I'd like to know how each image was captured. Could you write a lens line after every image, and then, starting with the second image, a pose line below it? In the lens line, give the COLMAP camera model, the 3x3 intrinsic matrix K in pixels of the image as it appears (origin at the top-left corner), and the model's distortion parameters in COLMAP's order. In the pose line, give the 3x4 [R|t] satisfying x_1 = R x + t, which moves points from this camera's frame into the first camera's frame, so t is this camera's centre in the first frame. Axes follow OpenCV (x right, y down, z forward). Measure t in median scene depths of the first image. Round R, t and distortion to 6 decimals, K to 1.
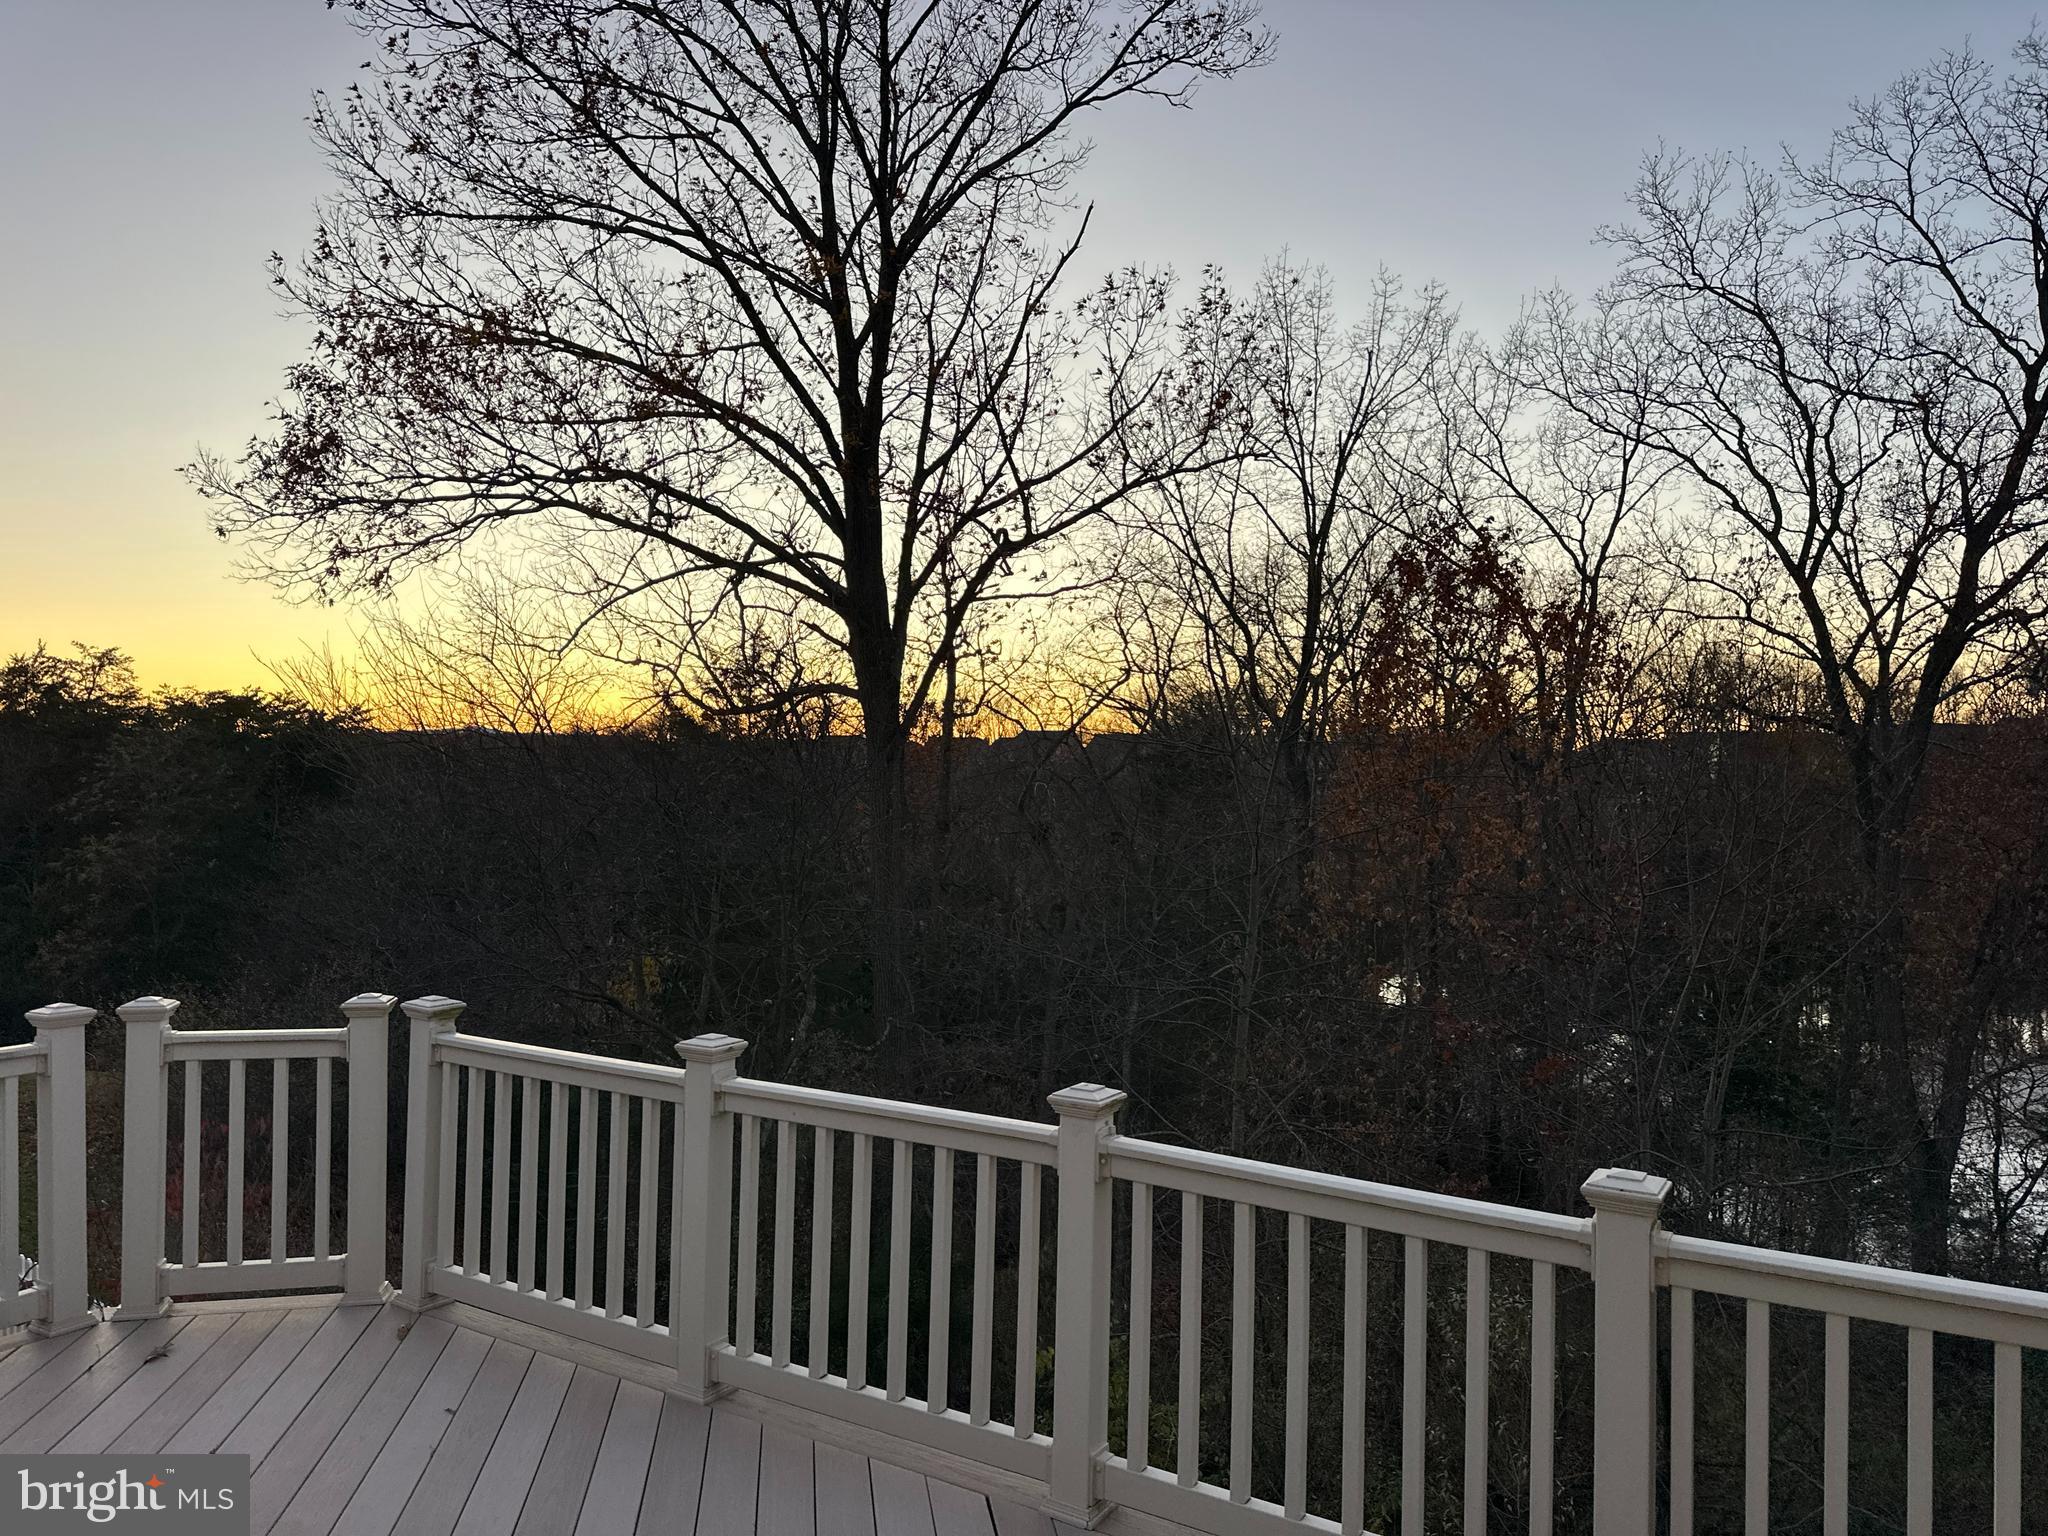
lens RADIAL K [[1473.4, 0, 1015.6], [0, 1473.4, 760.0], [0, 0, 1]] dist [0.041801, -0.056359]
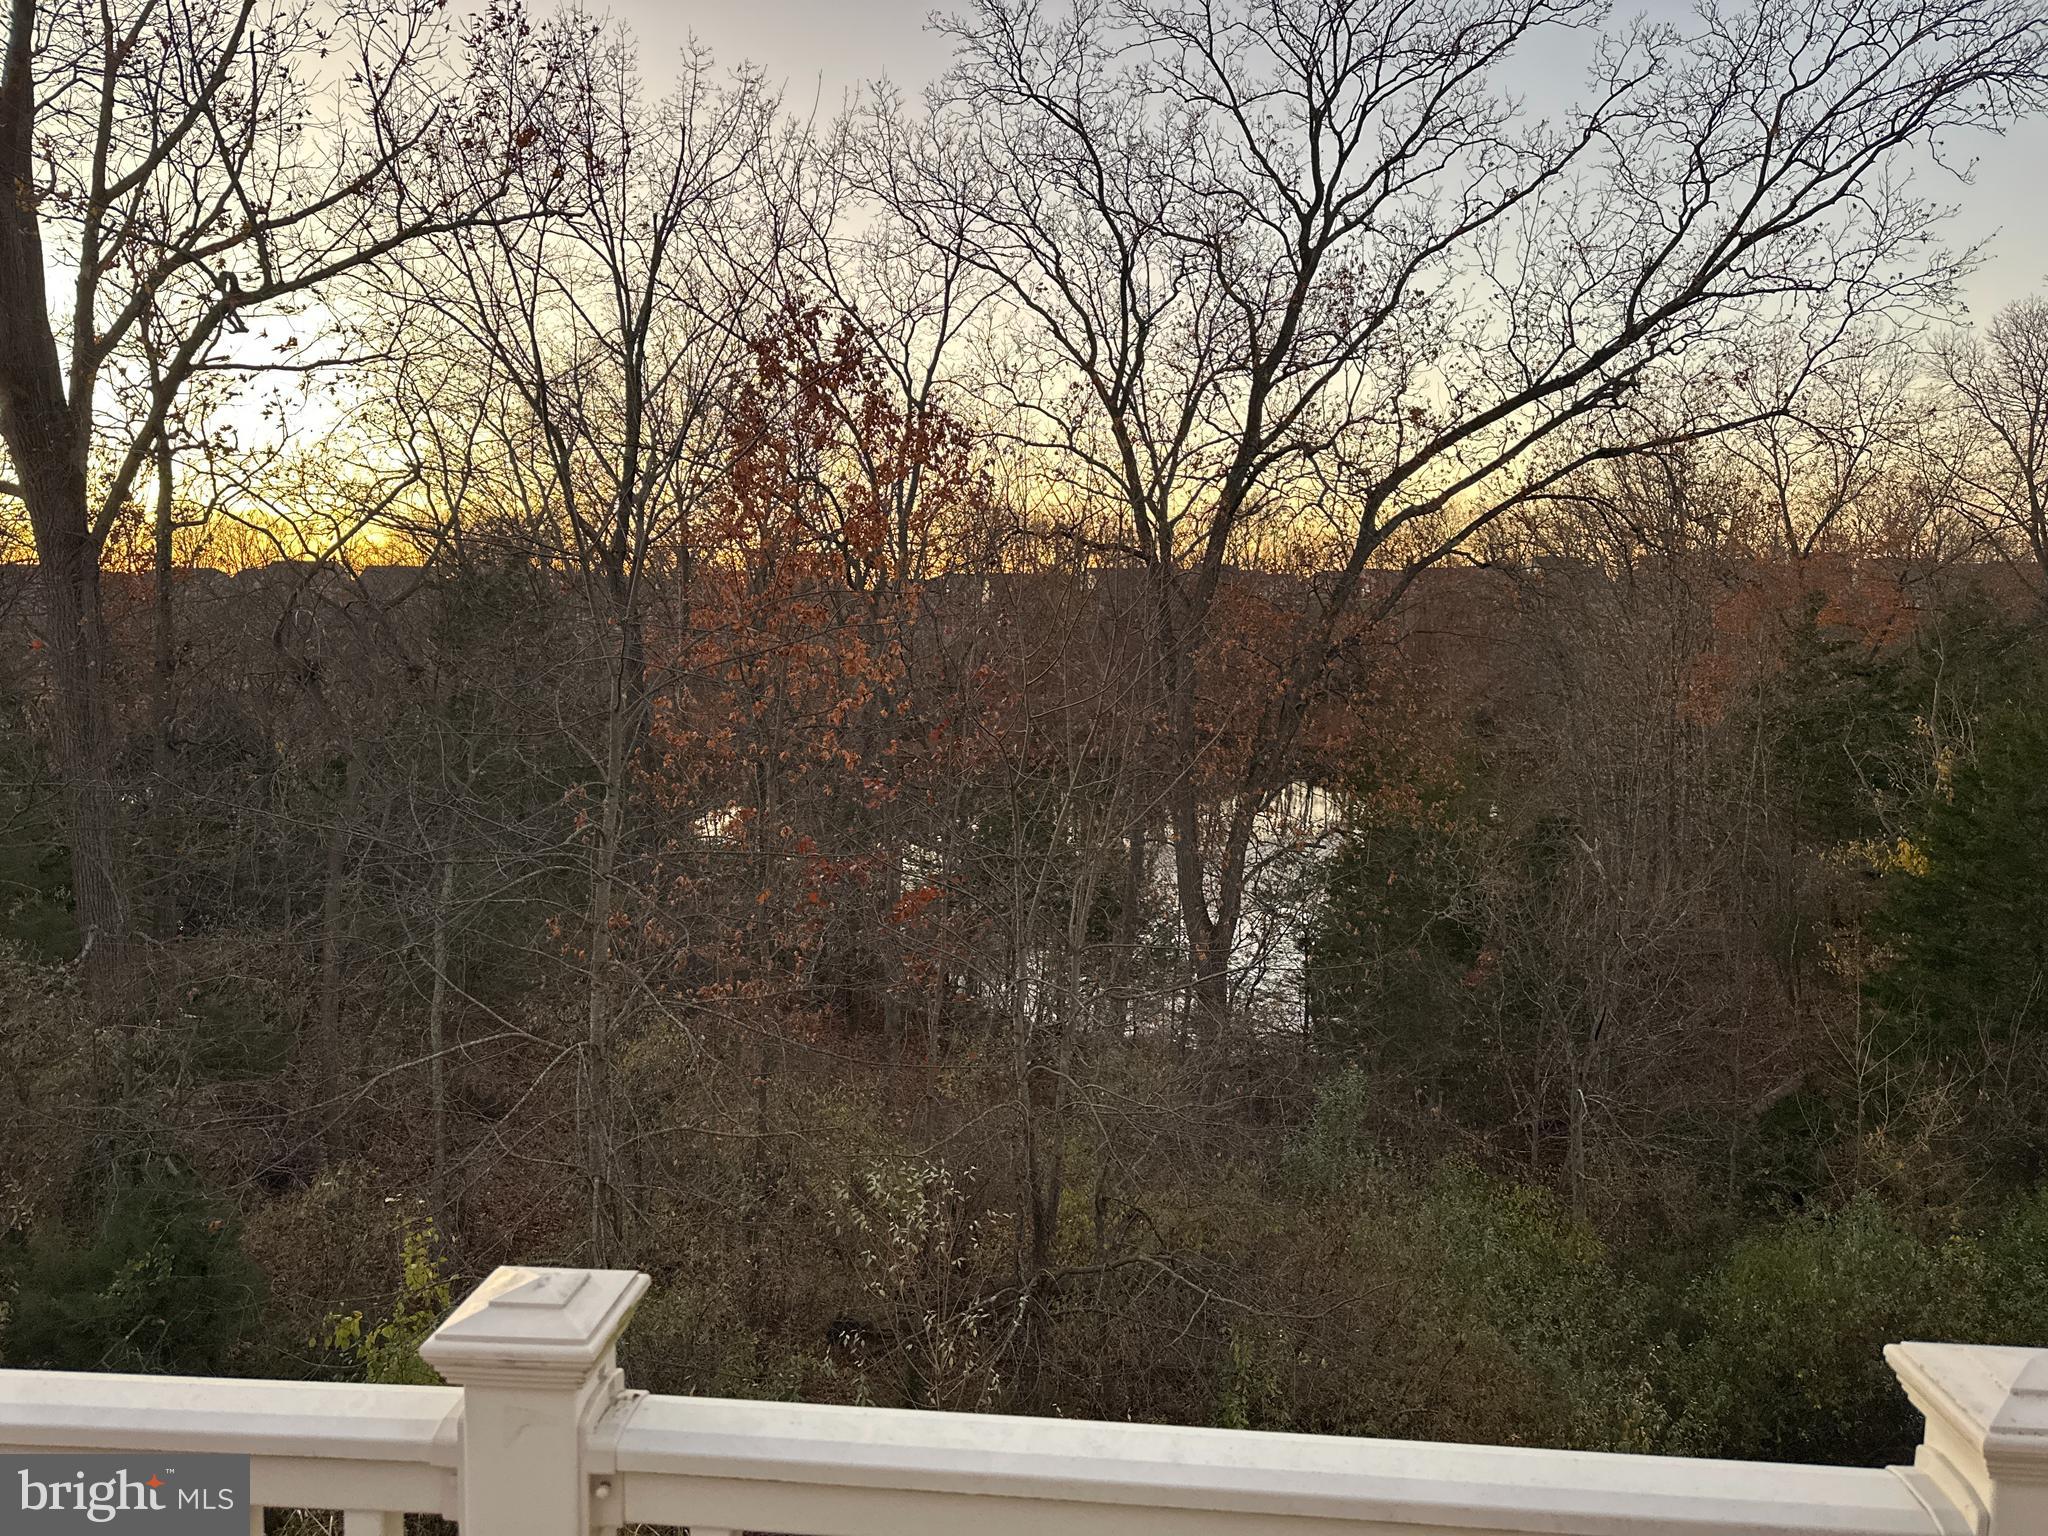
lens RADIAL K [[1473.4, 0, 1015.6], [0, 1473.4, 760.0], [0, 0, 1]] dist [0.041801, -0.056359]
pose [[0.888777, -0.050020, 0.455602, -0.009548], [0.006349, 0.995275, 0.096886, 0.020168], [-0.458295, -0.083217, 0.884896, 0.107003]]
